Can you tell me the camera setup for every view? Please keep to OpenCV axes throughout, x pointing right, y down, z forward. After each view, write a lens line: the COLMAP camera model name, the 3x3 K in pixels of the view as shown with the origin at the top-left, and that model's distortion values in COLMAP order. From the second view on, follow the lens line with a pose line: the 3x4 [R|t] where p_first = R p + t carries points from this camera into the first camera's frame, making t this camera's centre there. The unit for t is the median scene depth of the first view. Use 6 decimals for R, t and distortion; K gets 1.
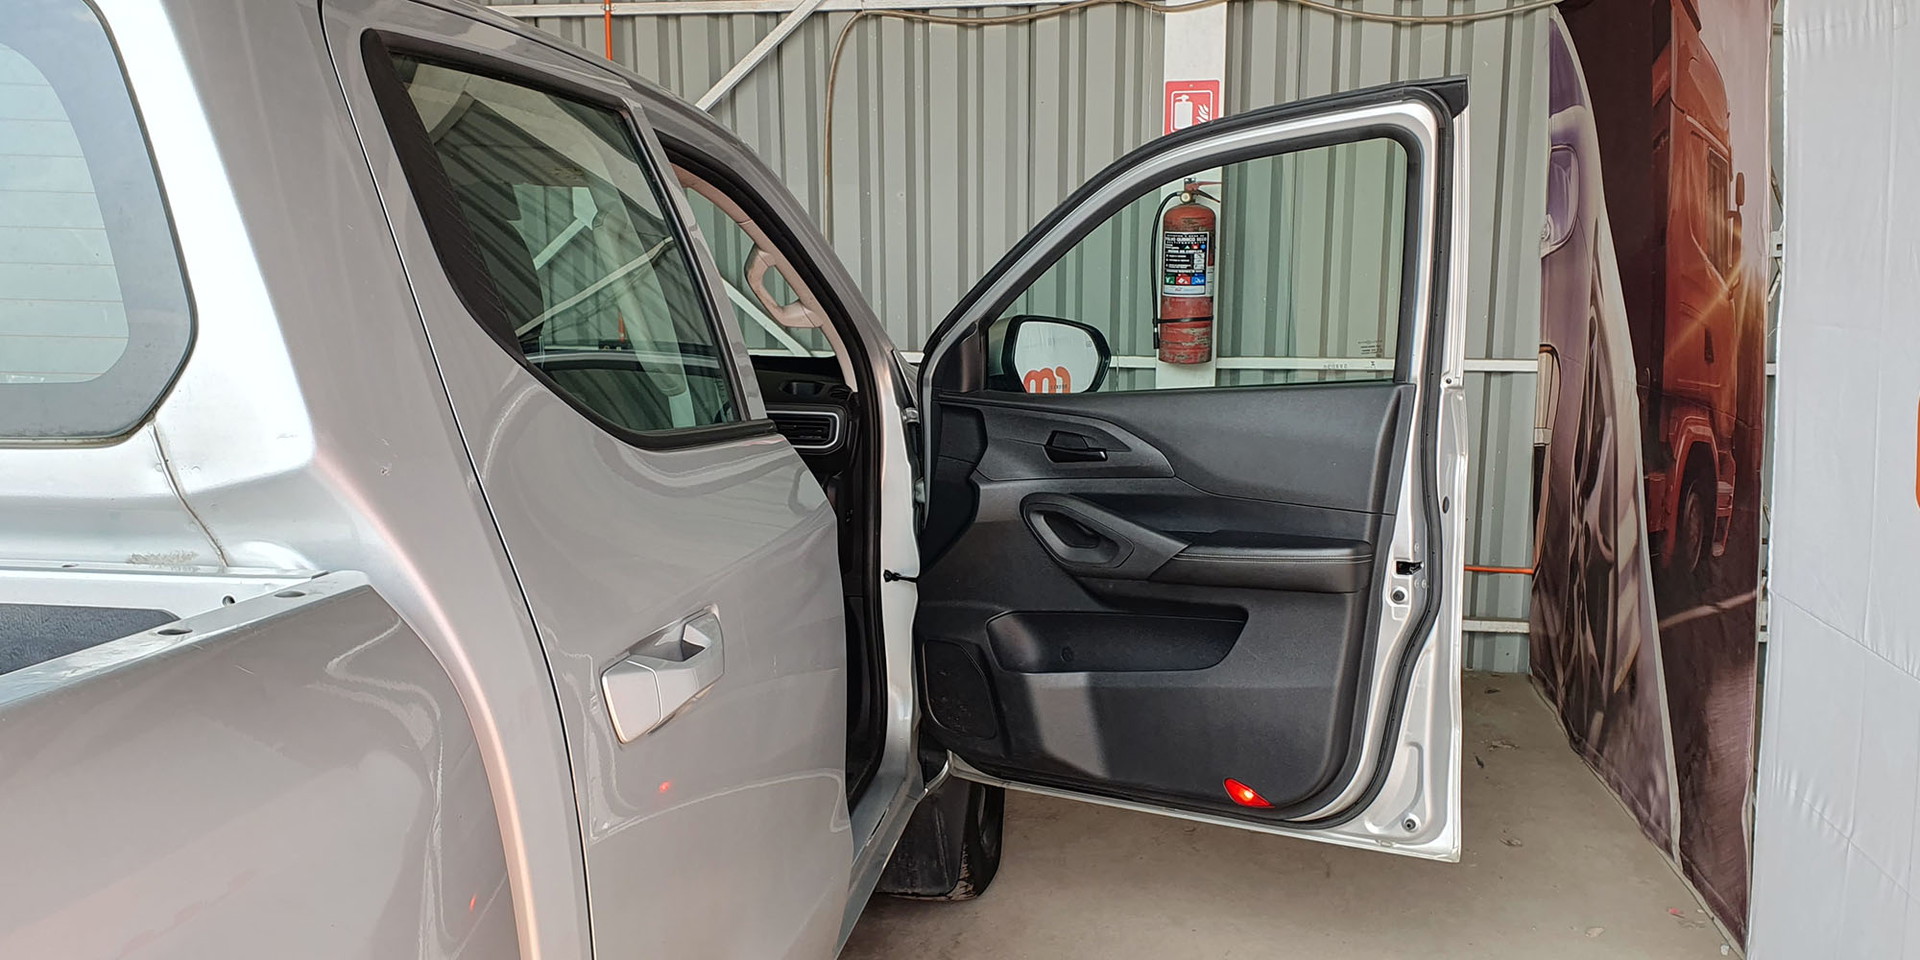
lens RADIAL K [[1558.5, 0, 963.8], [0, 1558.5, 486.9], [0, 0, 1]] dist [0.065652, -0.199251]
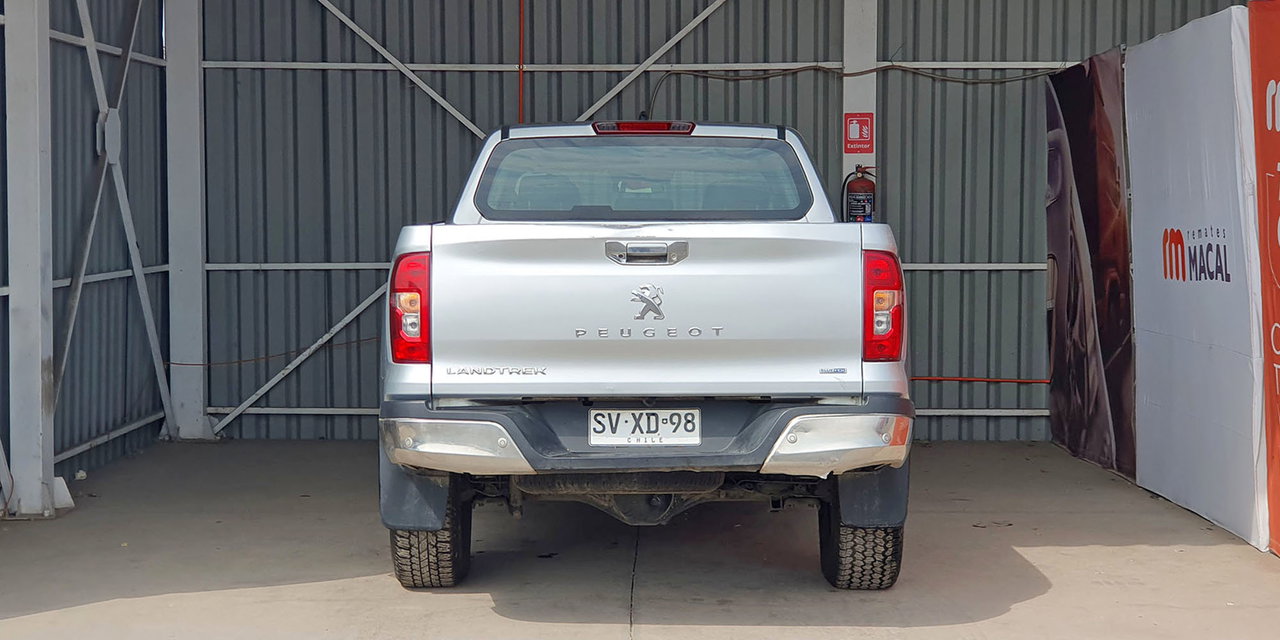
lens RADIAL K [[2023.8, 0, 637.4], [0, 2023.8, 318.8], [0, 0, 1]] dist [0.237388, -1.755569]
pose [[0.990198, -0.008406, 0.139418, -0.447780], [0.023607, 0.993899, -0.107739, 0.233545], [-0.137662, 0.109974, 0.984355, -1.293330]]
